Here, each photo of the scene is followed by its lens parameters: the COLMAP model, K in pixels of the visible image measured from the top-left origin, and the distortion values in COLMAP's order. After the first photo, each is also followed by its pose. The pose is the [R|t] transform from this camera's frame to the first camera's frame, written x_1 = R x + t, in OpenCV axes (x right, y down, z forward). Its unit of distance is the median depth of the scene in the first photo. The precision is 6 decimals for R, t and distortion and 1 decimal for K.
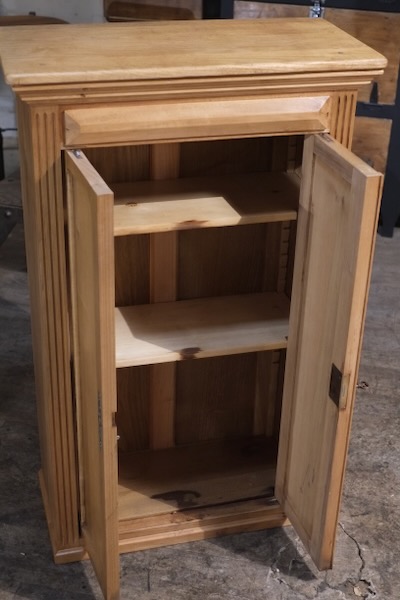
lens RADIAL K [[941.4, 0, 236.5], [0, 941.4, 300.5], [0, 0, 1]] dist [-0.020920, -0.063094]
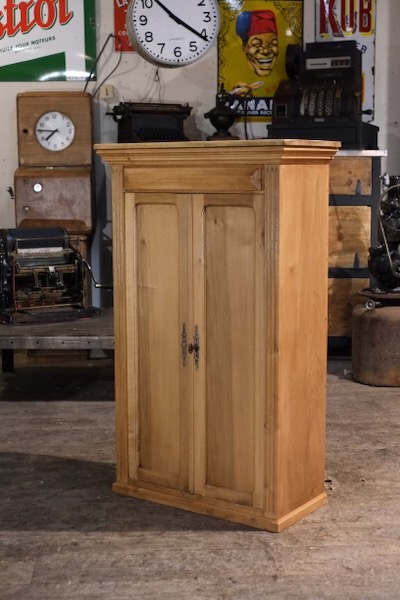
lens RADIAL K [[986.1, 0, 198.2], [0, 986.1, 305.5], [0, 0, 1]] dist [-0.013340, -0.031679]
pose [[0.960385, -0.068735, 0.270066, -0.458512], [0.160849, 0.928104, -0.335784, 0.514750], [-0.227569, 0.365922, 0.902393, -0.486478]]
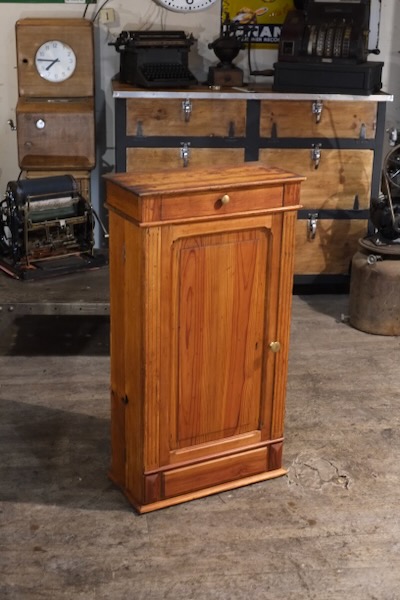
lens RADIAL K [[986.1, 0, 198.2], [0, 986.1, 305.5], [0, 0, 1]] dist [-0.013340, -0.031679]
pose [[0.944378, -0.122420, 0.305228, -0.578864], [0.162737, 0.980490, -0.110257, 0.145135], [-0.285775, 0.153796, 0.945875, -0.611388]]
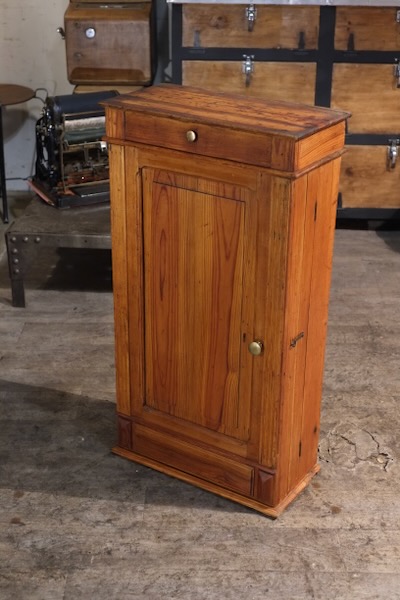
lens RADIAL K [[975.0, 0, 200.0], [0, 975.0, 300.0], [0, 0, 1]] dist [-0.010677, -0.027122]
pose [[0.981532, -0.104932, 0.159950, -0.336468], [0.113498, 0.992502, -0.045374, 0.095976], [-0.153989, 0.062690, 0.986082, -0.424638]]
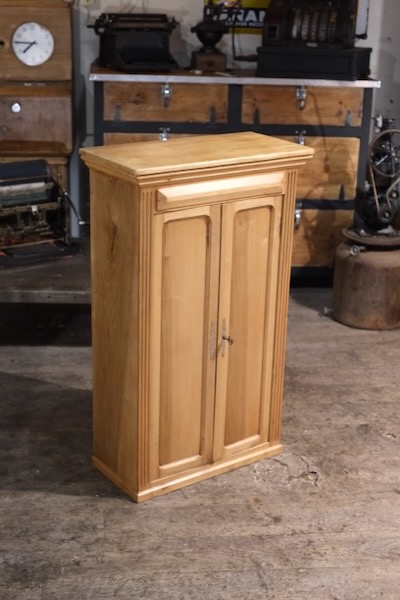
lens RADIAL K [[986.1, 0, 198.2], [0, 986.1, 305.5], [0, 0, 1]] dist [-0.013340, -0.031679]
pose [[0.949244, -0.110114, 0.294635, -0.489086], [0.150095, 0.981766, -0.116652, 0.178008], [-0.276418, 0.154955, 0.948463, -0.558820]]
